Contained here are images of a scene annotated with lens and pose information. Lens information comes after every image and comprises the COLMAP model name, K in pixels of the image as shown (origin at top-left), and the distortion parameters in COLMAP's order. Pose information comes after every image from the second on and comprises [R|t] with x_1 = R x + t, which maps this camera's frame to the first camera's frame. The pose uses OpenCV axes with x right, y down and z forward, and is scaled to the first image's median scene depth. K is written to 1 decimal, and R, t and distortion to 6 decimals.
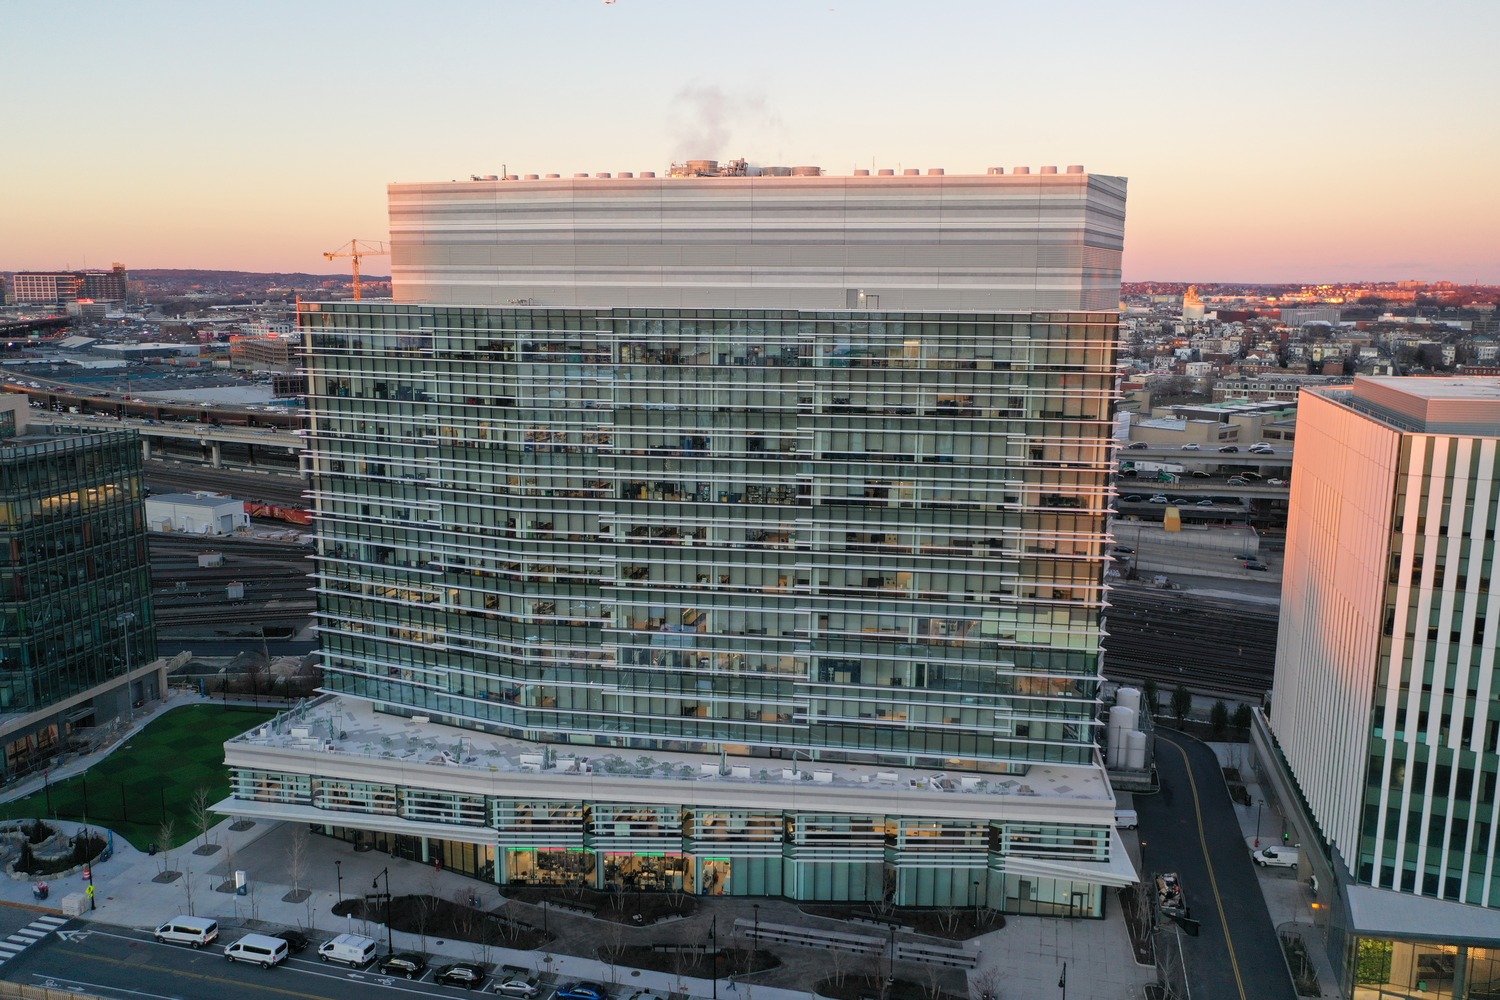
lens RADIAL K [[1217.5, 0, 750.0], [0, 1217.5, 500.0], [0, 0, 1]] dist [0.027296, 0.004197]
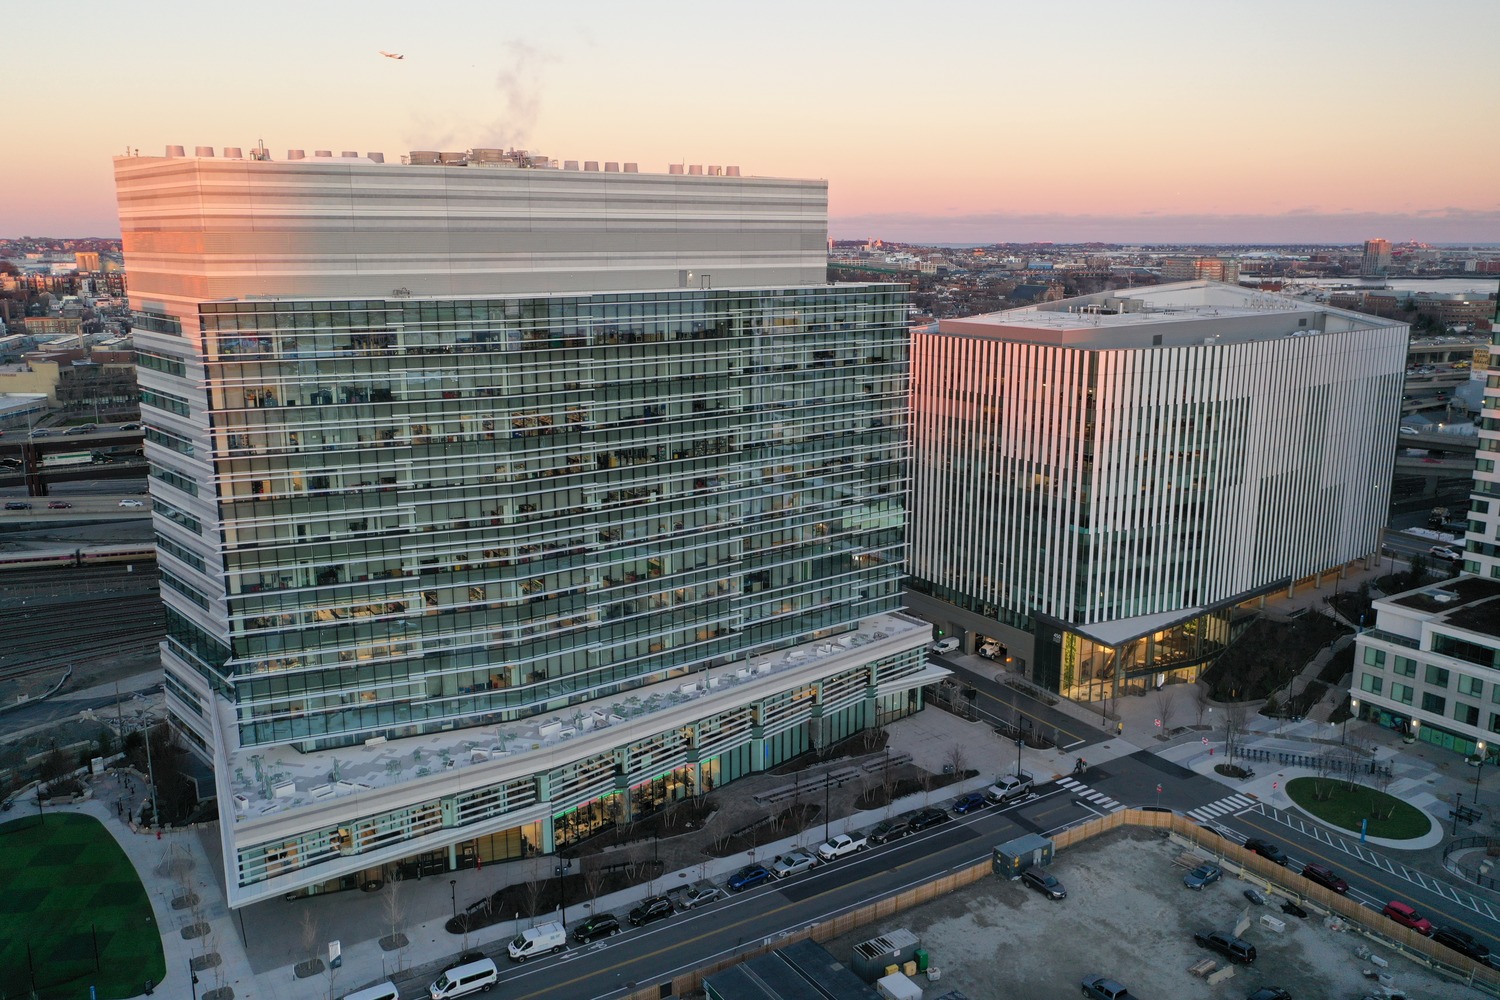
lens RADIAL K [[1217.5, 0, 750.0], [0, 1217.5, 500.0], [0, 0, 1]] dist [0.027296, 0.004197]
pose [[0.676584, -0.162193, 0.718281, -0.783285], [0.136626, 0.986154, 0.093985, -0.056953], [-0.723579, 0.034547, 0.689376, 0.147958]]
